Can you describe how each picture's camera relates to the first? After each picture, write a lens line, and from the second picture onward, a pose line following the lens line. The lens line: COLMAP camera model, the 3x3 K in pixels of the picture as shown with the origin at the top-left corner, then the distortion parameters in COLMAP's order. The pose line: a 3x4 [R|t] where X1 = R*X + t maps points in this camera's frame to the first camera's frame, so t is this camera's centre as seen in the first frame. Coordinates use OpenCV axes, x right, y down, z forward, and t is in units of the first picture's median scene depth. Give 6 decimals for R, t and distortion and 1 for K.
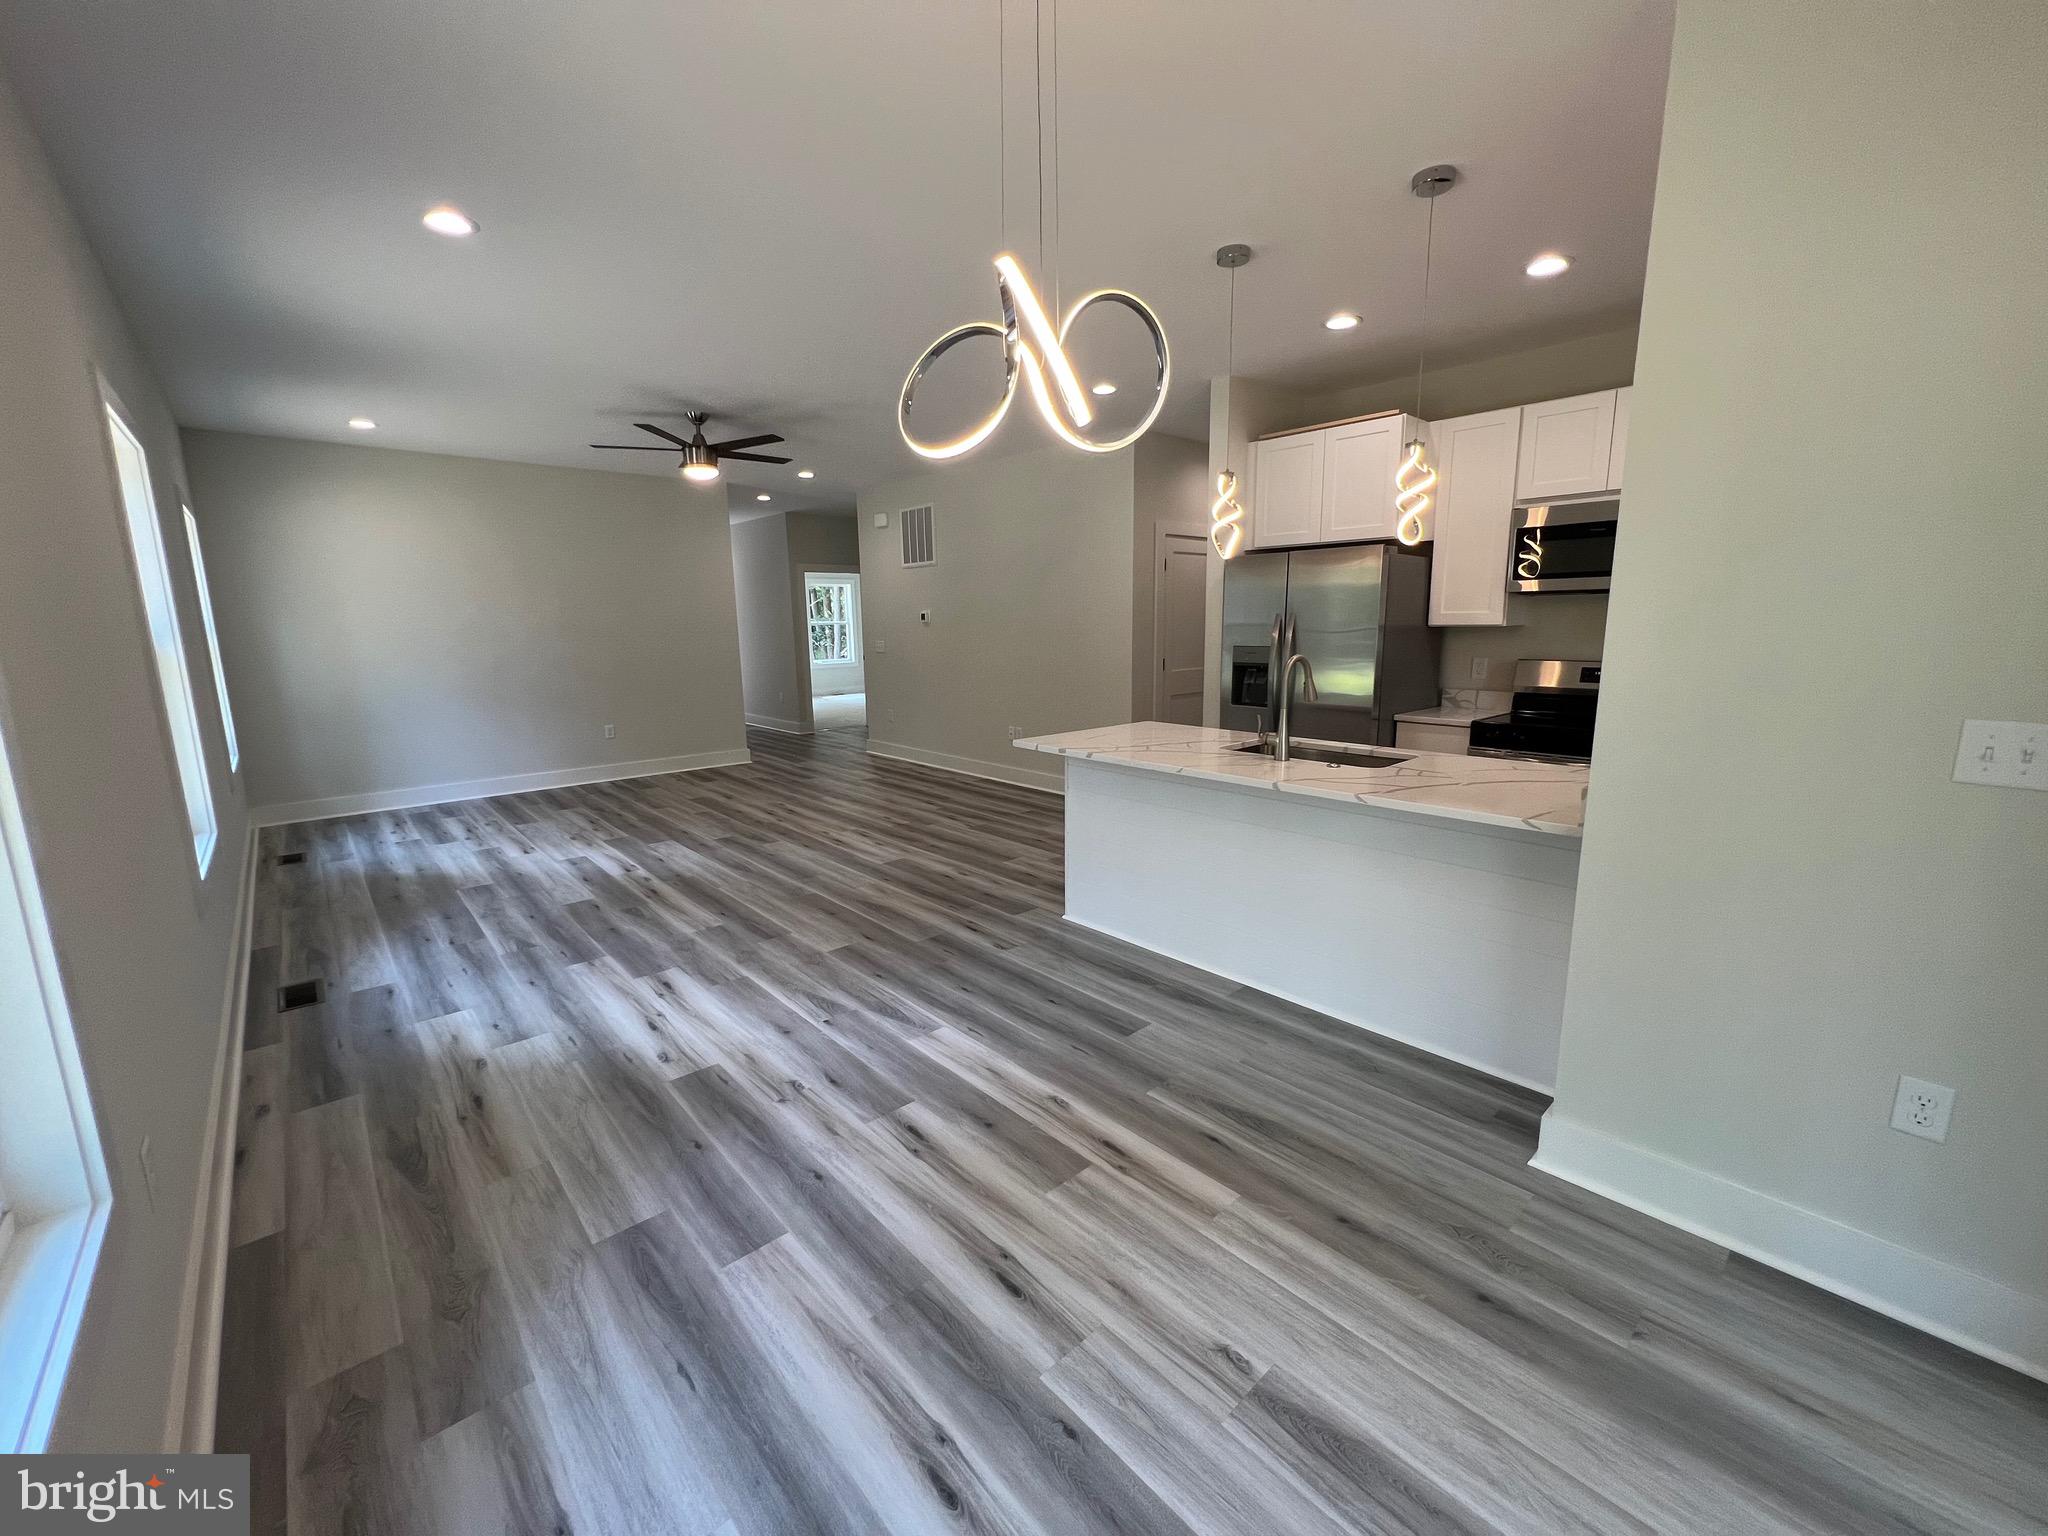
lens RADIAL K [[830.4, 0, 1032.0], [0, 830.4, 787.6], [0, 0, 1]] dist [-0.012243, -0.000041]
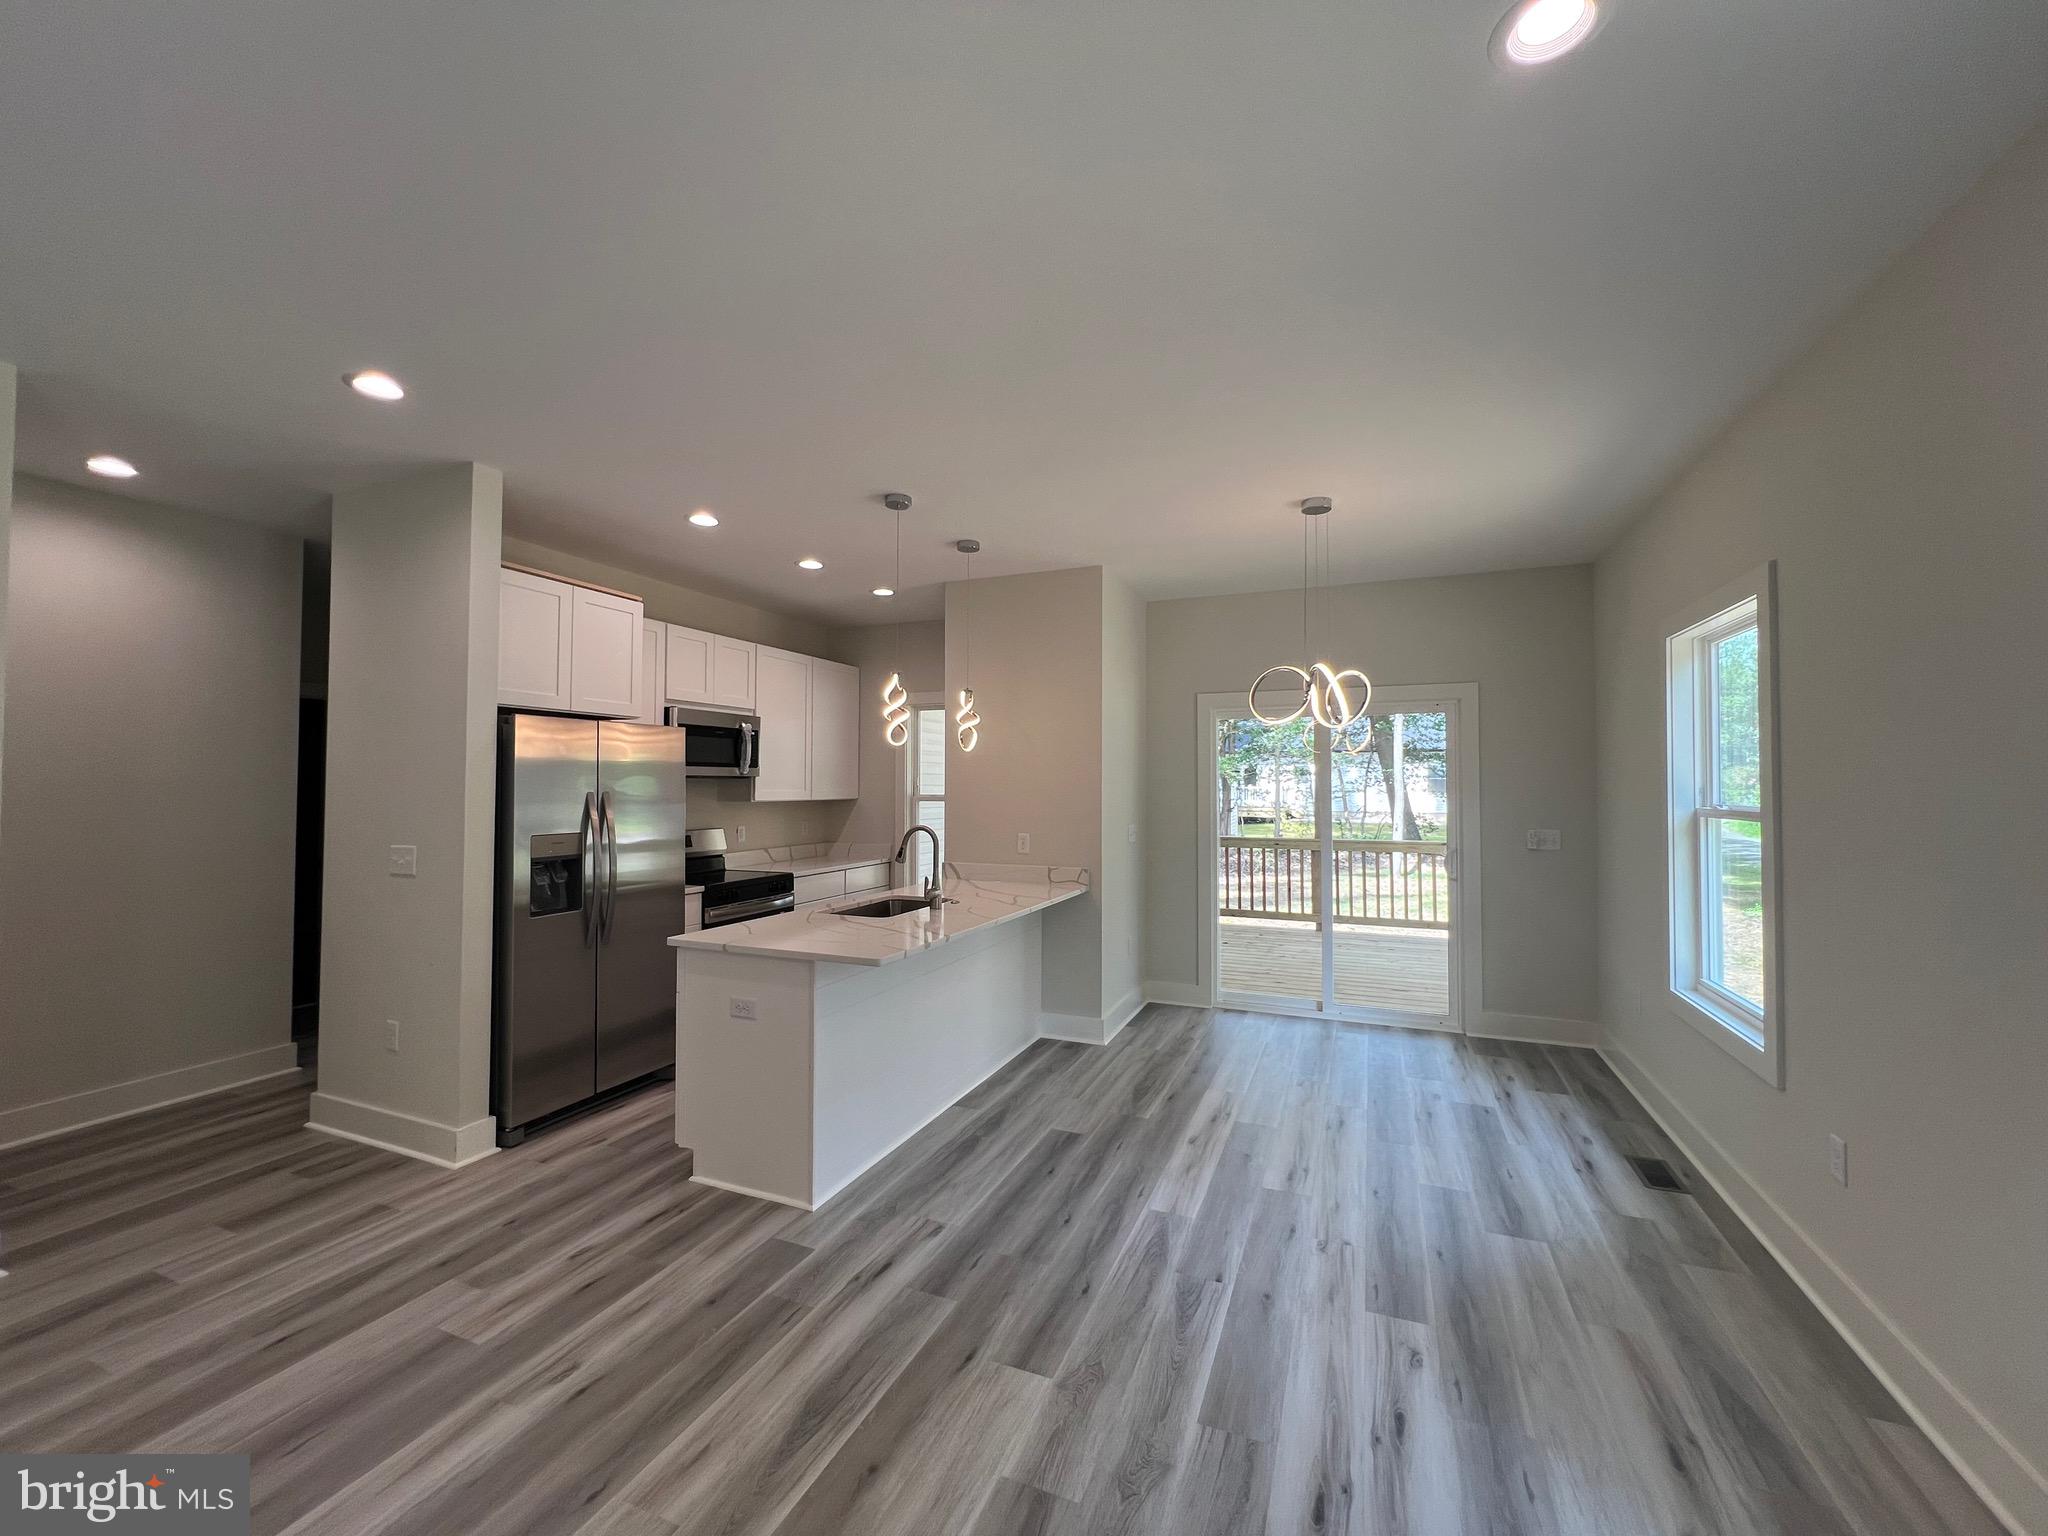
lens RADIAL K [[787.0, 0, 1041.7], [0, 787.0, 768.5], [0, 0, 1]] dist [-0.003894, 0.000409]
pose [[-0.422554, 0.030705, 0.905818, -0.905109], [0.181926, 0.981958, 0.051580, -0.292366], [-0.887891, 0.186587, -0.420516, 1.403125]]
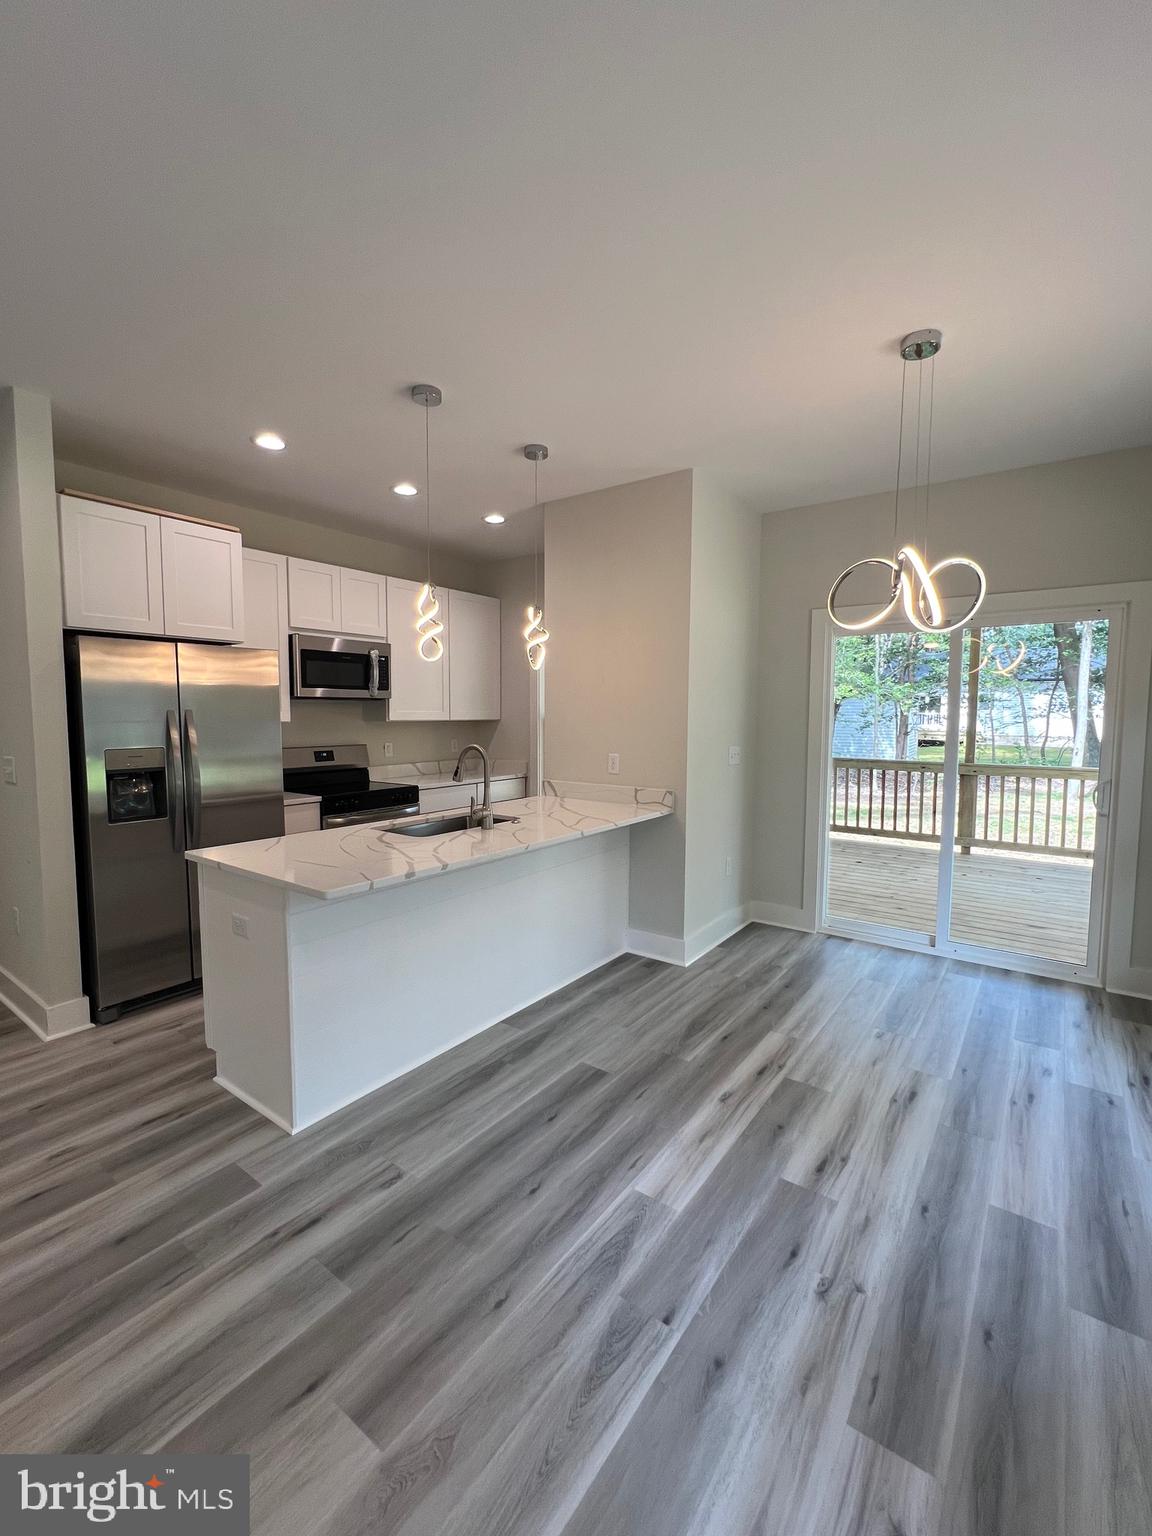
lens RADIAL K [[642.5, 0, 596.3], [0, 642.5, 763.3], [0, 0, 1]] dist [-0.005909, 0.001266]
pose [[-0.205801, -0.066884, 0.976305, -0.706233], [0.193395, 0.975206, 0.107576, -0.213294], [-0.959294, 0.210952, -0.187763, 1.065460]]
